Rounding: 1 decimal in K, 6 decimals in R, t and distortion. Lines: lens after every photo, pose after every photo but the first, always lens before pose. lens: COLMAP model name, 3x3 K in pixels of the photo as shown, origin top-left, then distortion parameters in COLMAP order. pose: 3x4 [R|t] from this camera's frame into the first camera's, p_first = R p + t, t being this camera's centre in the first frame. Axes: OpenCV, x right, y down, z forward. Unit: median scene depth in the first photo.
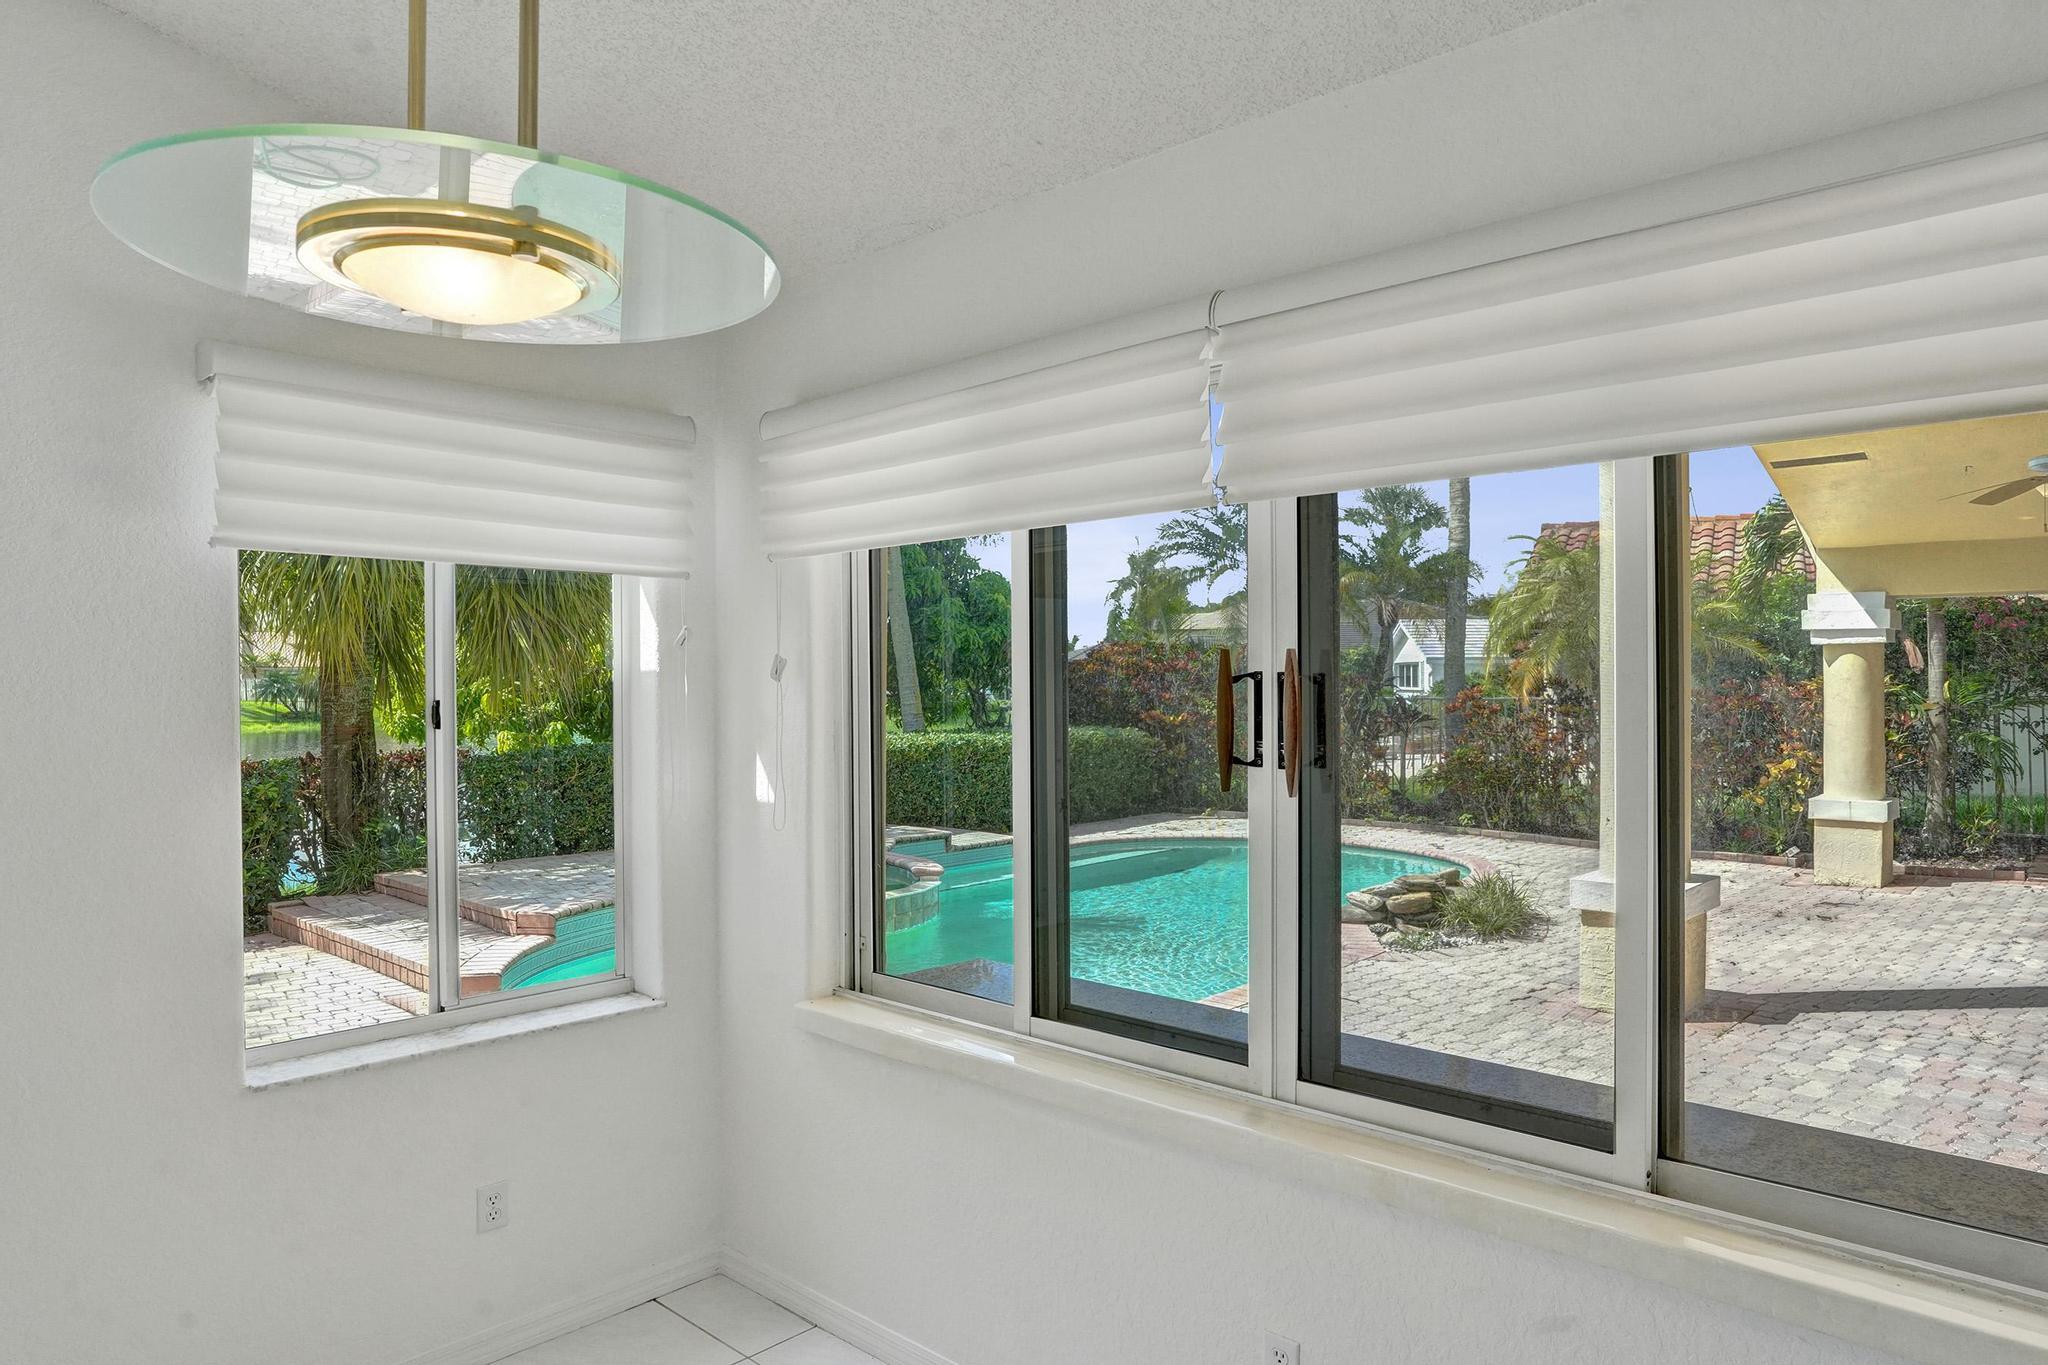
lens RADIAL K [[1263.0, 0, 1024.0], [0, 1263.0, 690.8], [0, 0, 1]] dist [-0.010497, -0.001549]
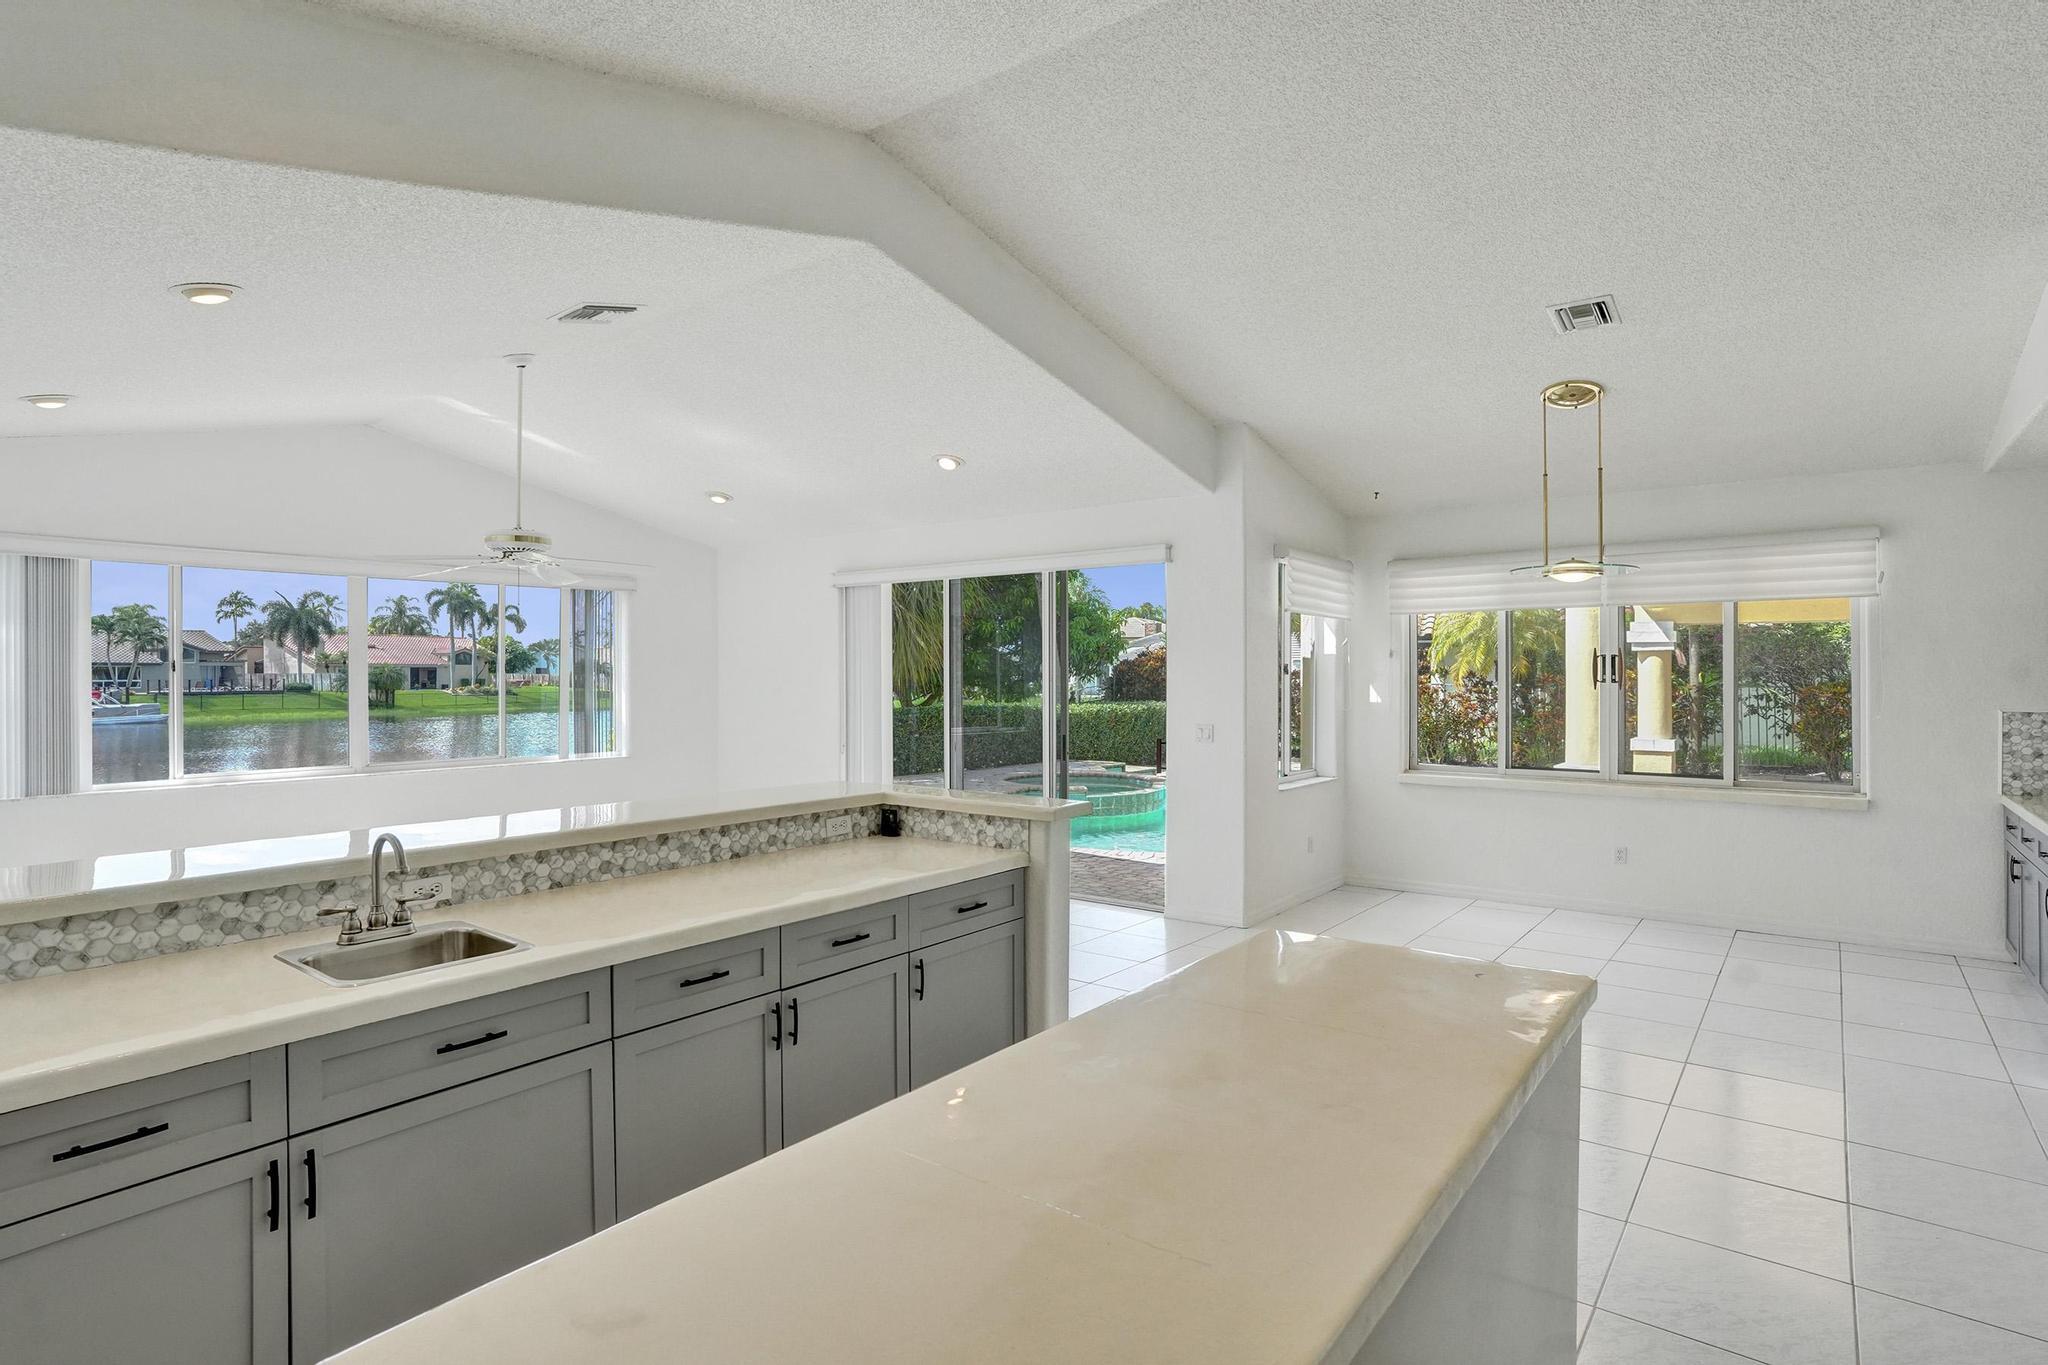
lens RADIAL K [[1060.9, 0, 1028.1], [0, 1060.9, 674.1], [0, 0, 1]] dist [-0.004731, 0.002084]
pose [[0.993425, 0.005265, 0.114360, -0.378569], [-0.003726, 0.999900, -0.013665, 0.018903], [-0.114420, 0.013150, 0.993345, -0.369876]]
